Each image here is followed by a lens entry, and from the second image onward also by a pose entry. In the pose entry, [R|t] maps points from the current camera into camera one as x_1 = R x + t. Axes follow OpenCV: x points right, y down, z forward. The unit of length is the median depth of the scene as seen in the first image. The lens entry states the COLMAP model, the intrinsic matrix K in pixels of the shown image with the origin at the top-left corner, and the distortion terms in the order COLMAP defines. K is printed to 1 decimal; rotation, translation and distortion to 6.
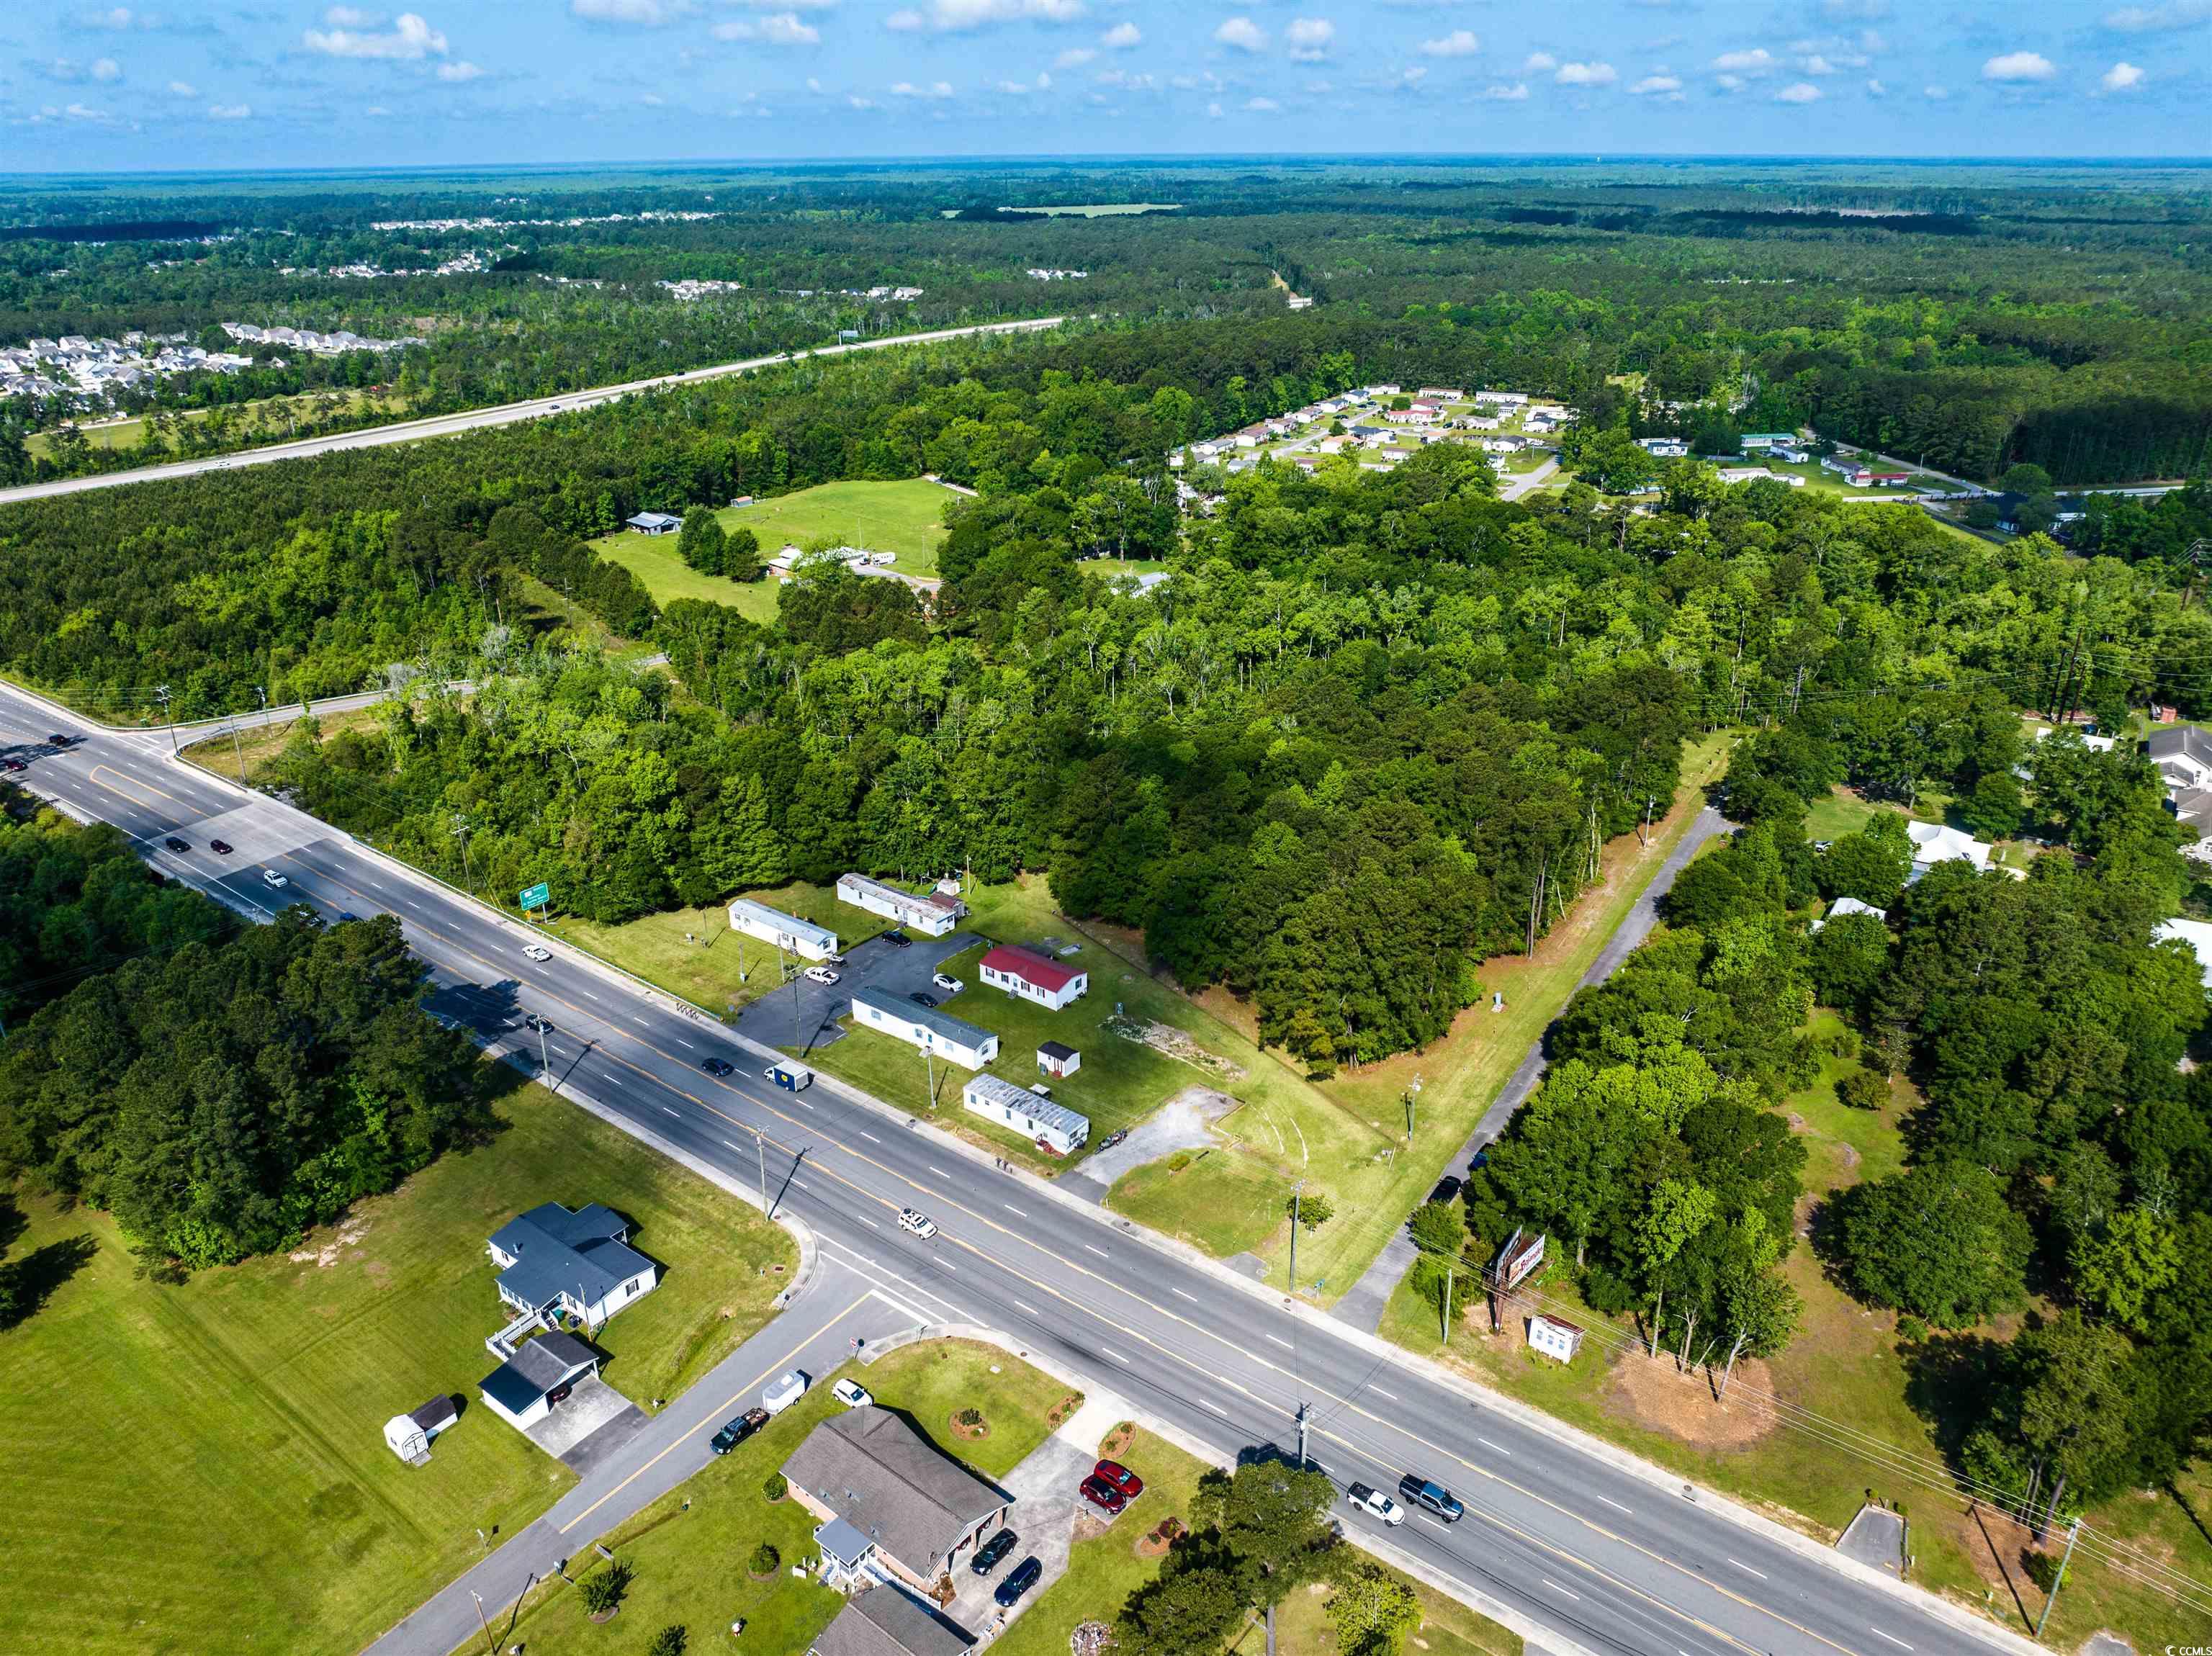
lens RADIAL K [[1544.8, 0, 1106.0], [0, 1544.8, 828.0], [0, 0, 1]] dist [-0.040766, 0.012707]
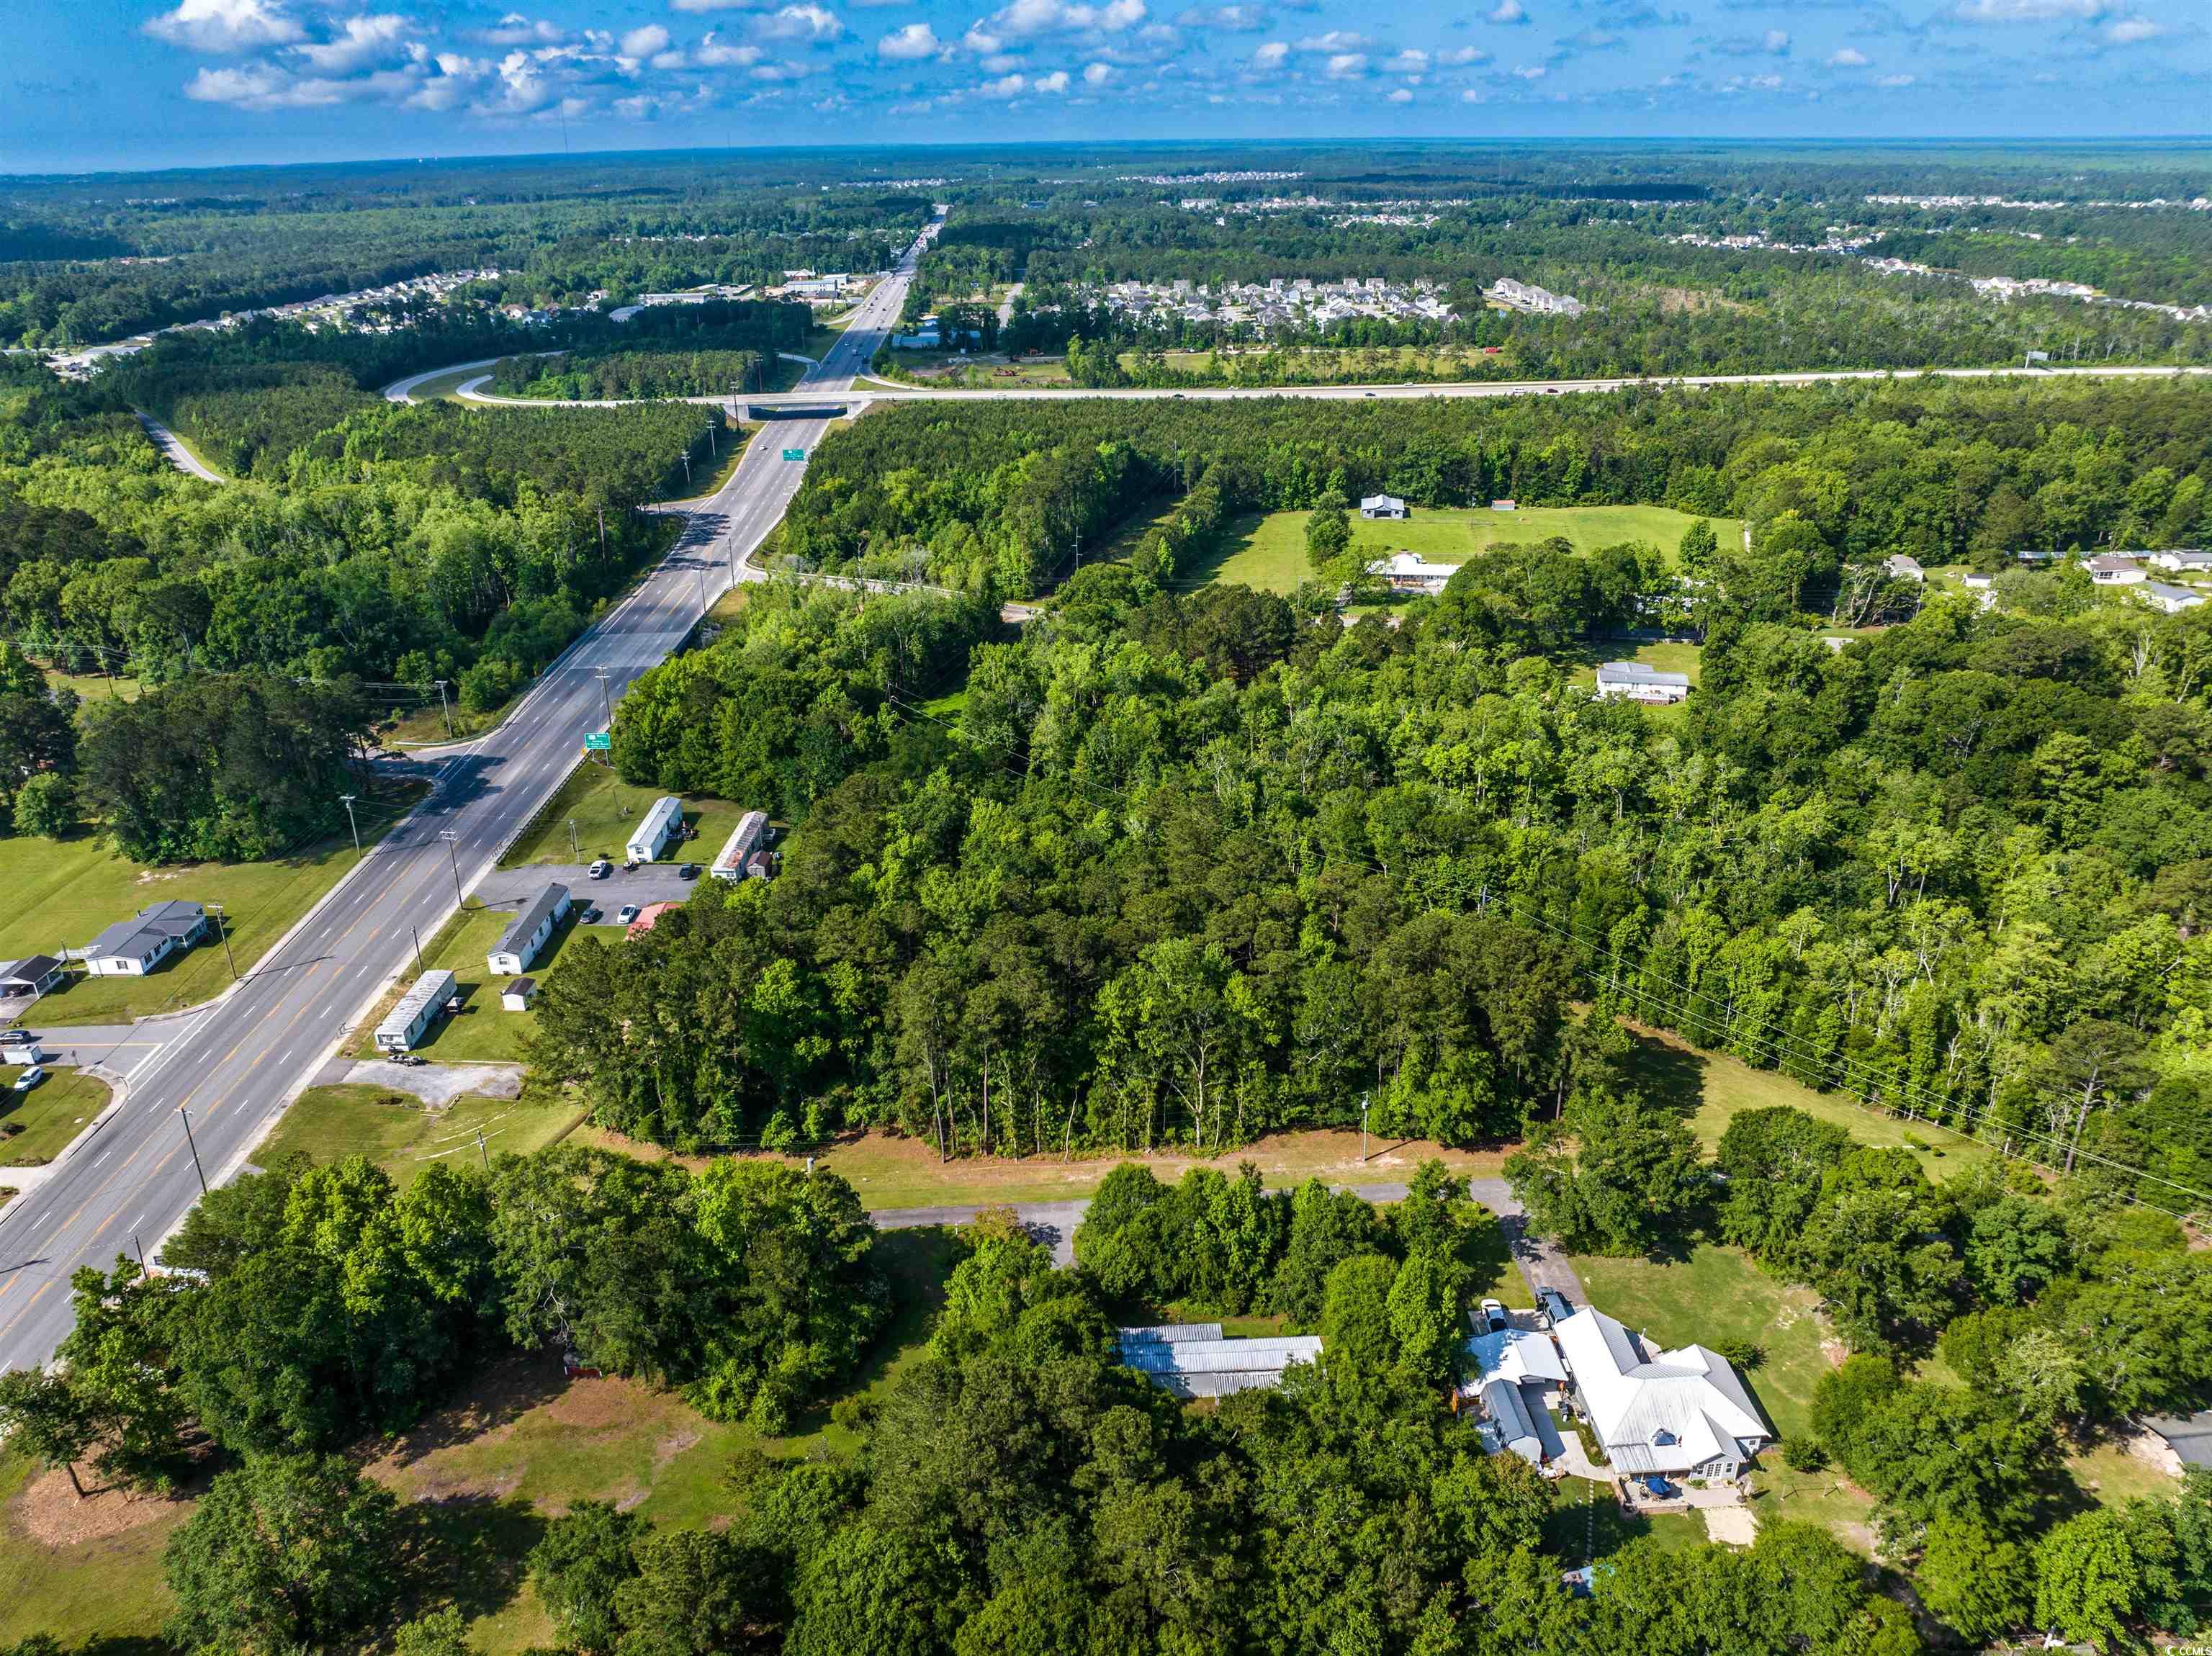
lens RADIAL K [[1589.3, 0, 1106.0], [0, 1589.3, 828.0], [0, 0, 1]] dist [-0.045189, 0.031540]
pose [[0.599229, 0.323301, -0.732394, 0.815679], [-0.319007, 0.935492, 0.151950, -0.210730], [0.734275, 0.142586, 0.663709, 0.473451]]
